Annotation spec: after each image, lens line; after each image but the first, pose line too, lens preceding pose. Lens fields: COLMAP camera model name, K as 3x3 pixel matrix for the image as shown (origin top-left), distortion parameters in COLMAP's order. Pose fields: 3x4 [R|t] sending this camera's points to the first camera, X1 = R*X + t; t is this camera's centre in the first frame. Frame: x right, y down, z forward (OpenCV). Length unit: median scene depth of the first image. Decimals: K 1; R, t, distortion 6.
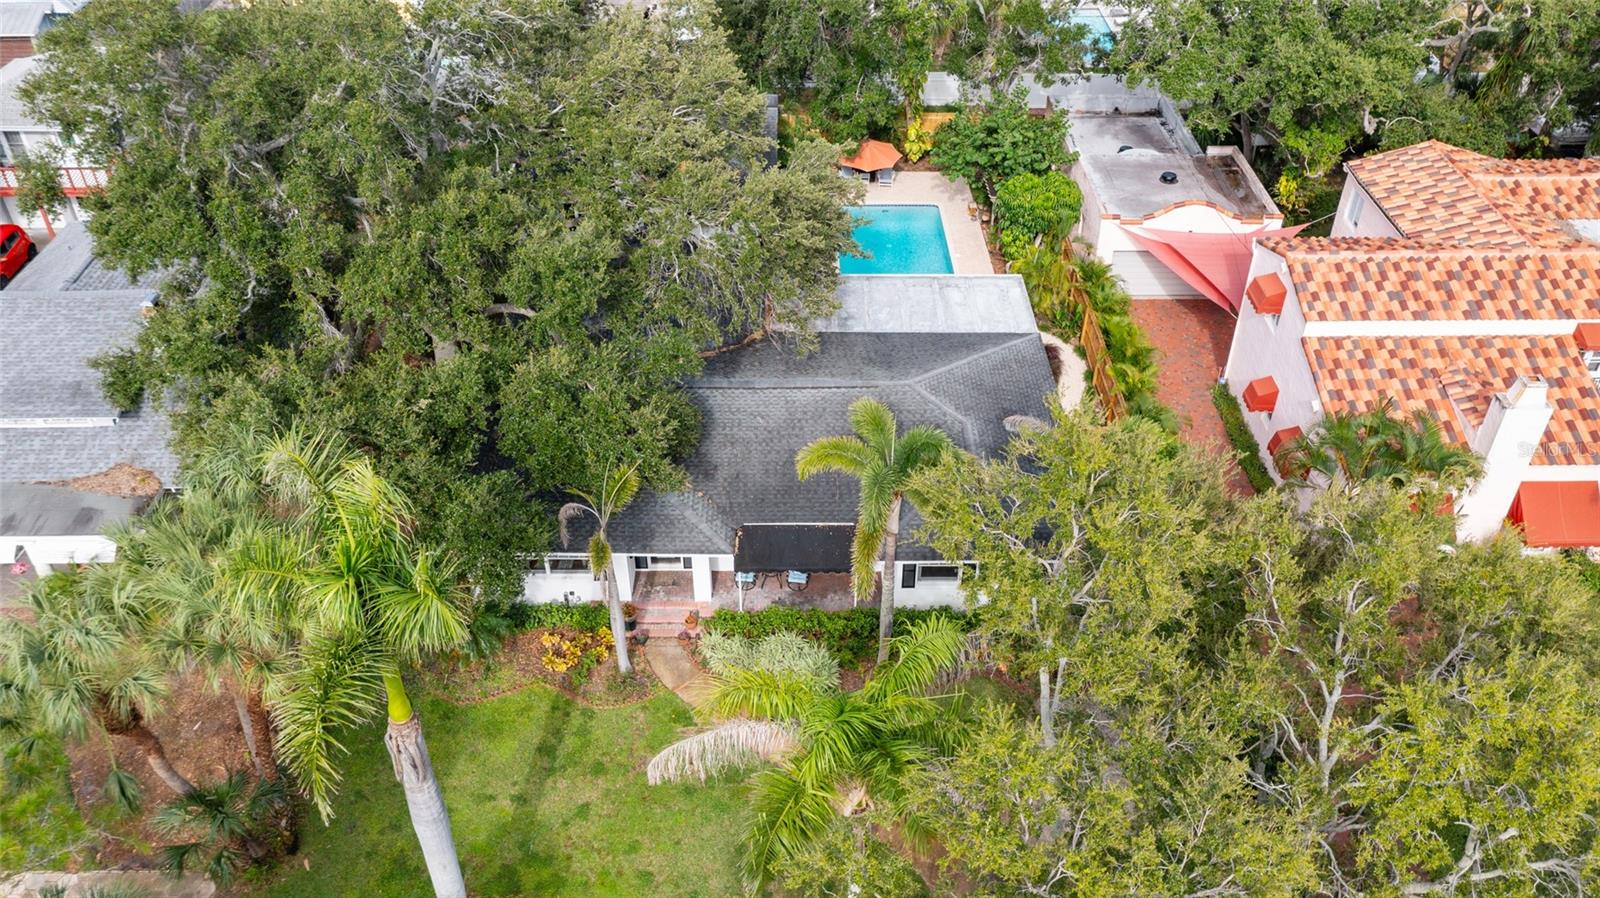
lens RADIAL K [[1258.9, 0, 800.0], [0, 1258.9, 449.0], [0, 0, 1]] dist [-0.006994, -0.002597]
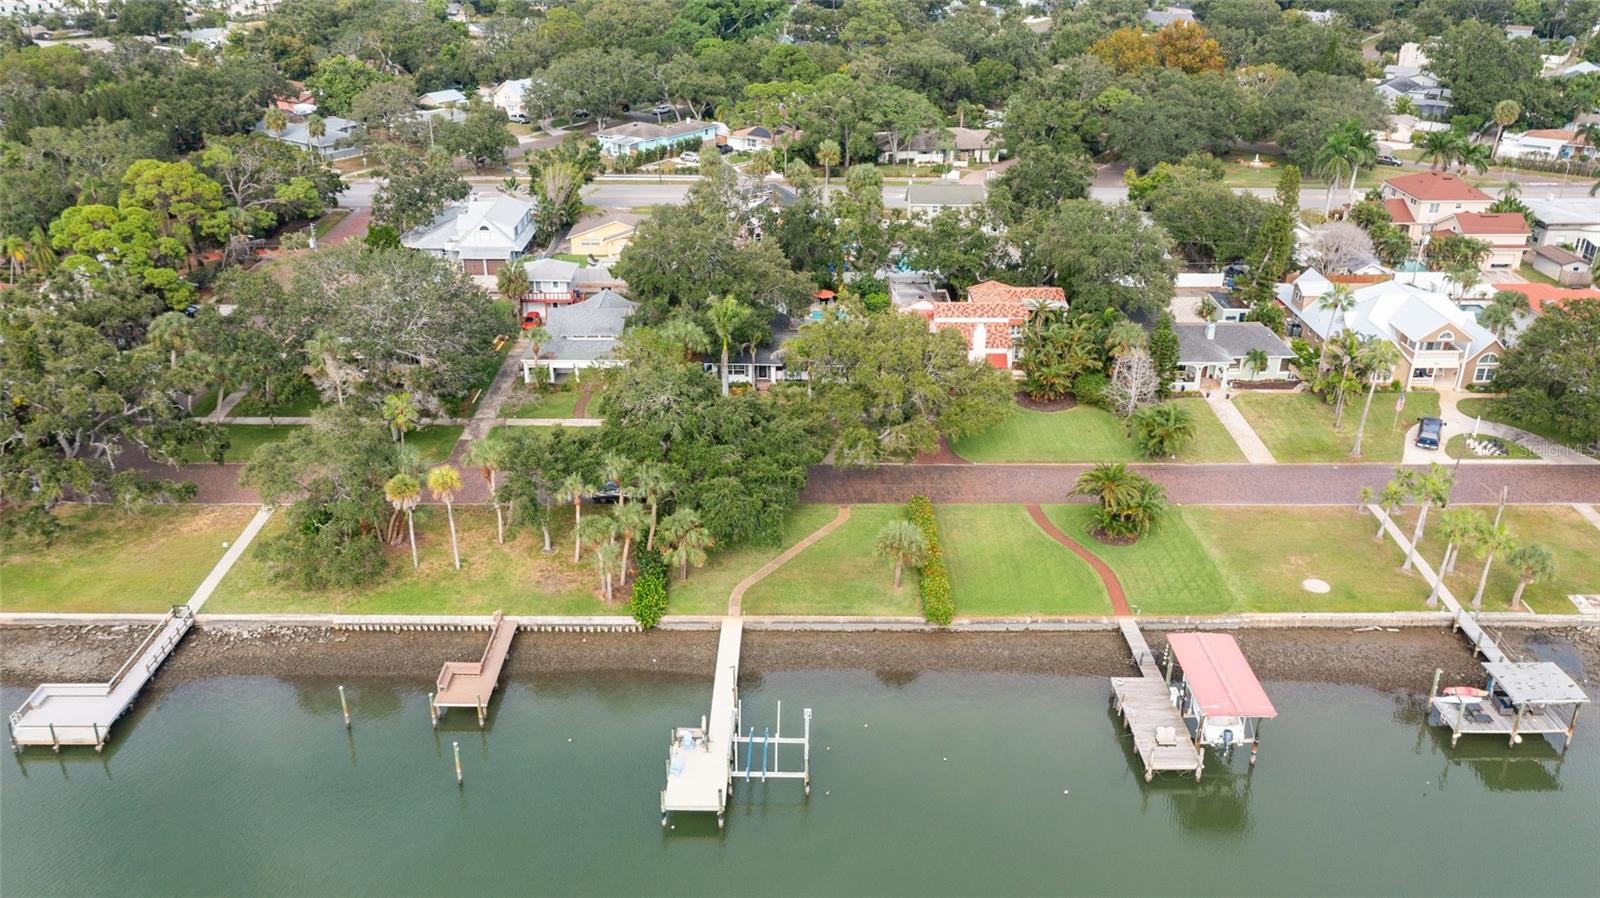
lens RADIAL K [[1258.9, 0, 800.0], [0, 1258.9, 449.0], [0, 0, 1]] dist [-0.006994, -0.002597]
pose [[0.999919, 0.009727, 0.008196, -0.028605], [-0.007692, 0.975617, -0.219347, 1.089535], [-0.010130, 0.219266, 0.975613, -2.525975]]
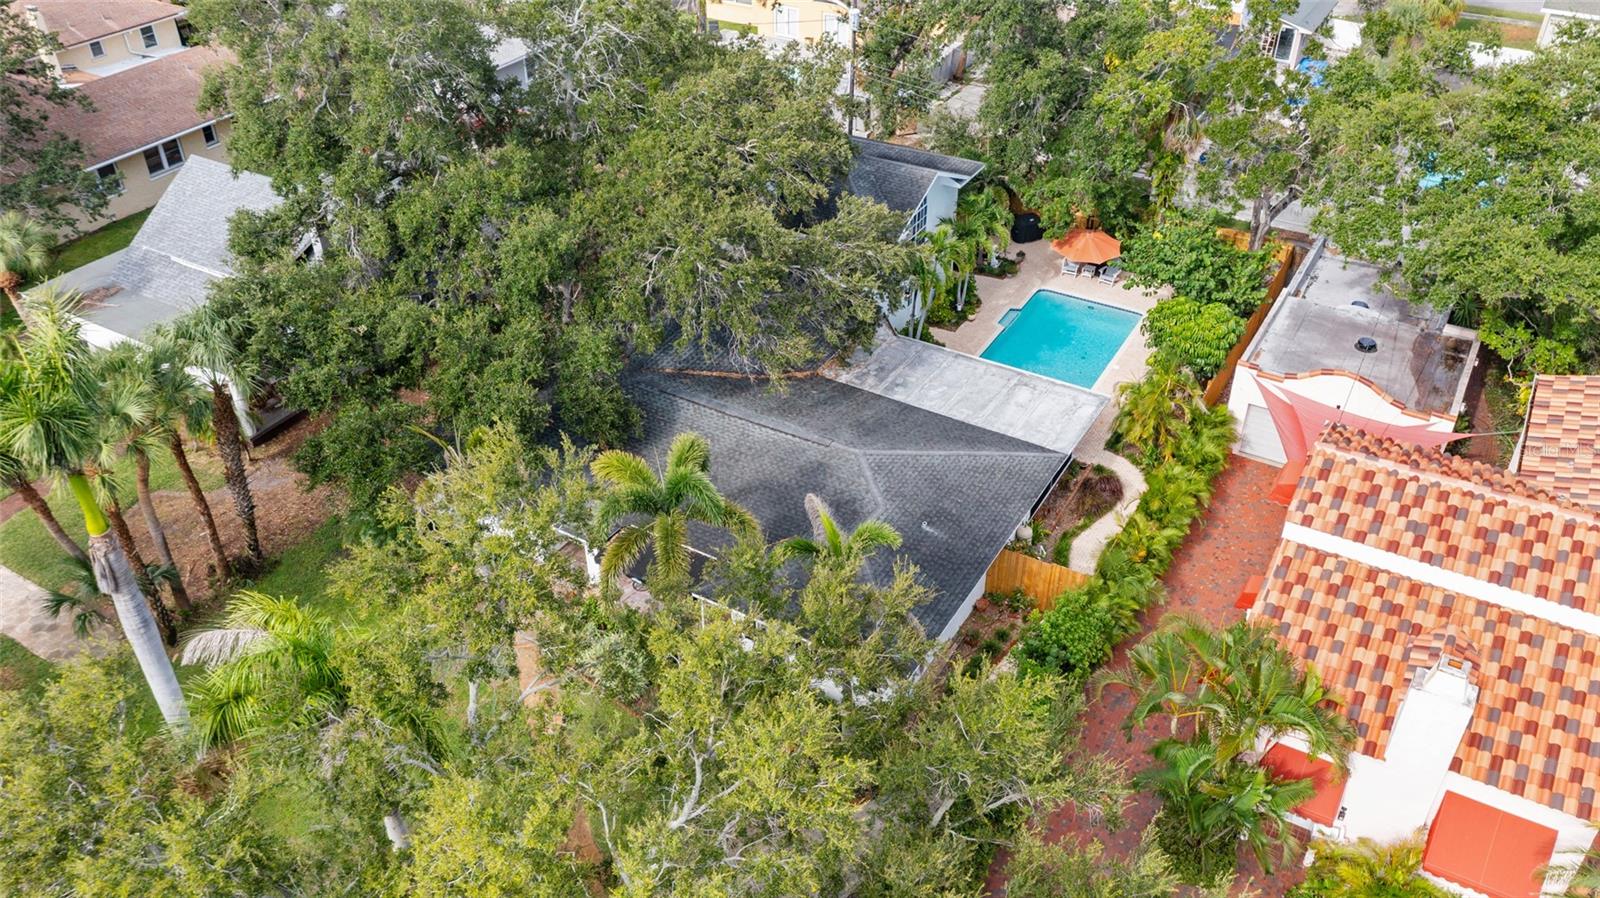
lens RADIAL K [[1258.9, 0, 800.0], [0, 1258.9, 449.0], [0, 0, 1]] dist [-0.006994, -0.002597]
pose [[0.862248, 0.295017, -0.411695, 0.449304], [-0.310637, 0.950049, 0.030202, -0.070290], [0.400040, 0.101846, 0.910821, 0.085994]]
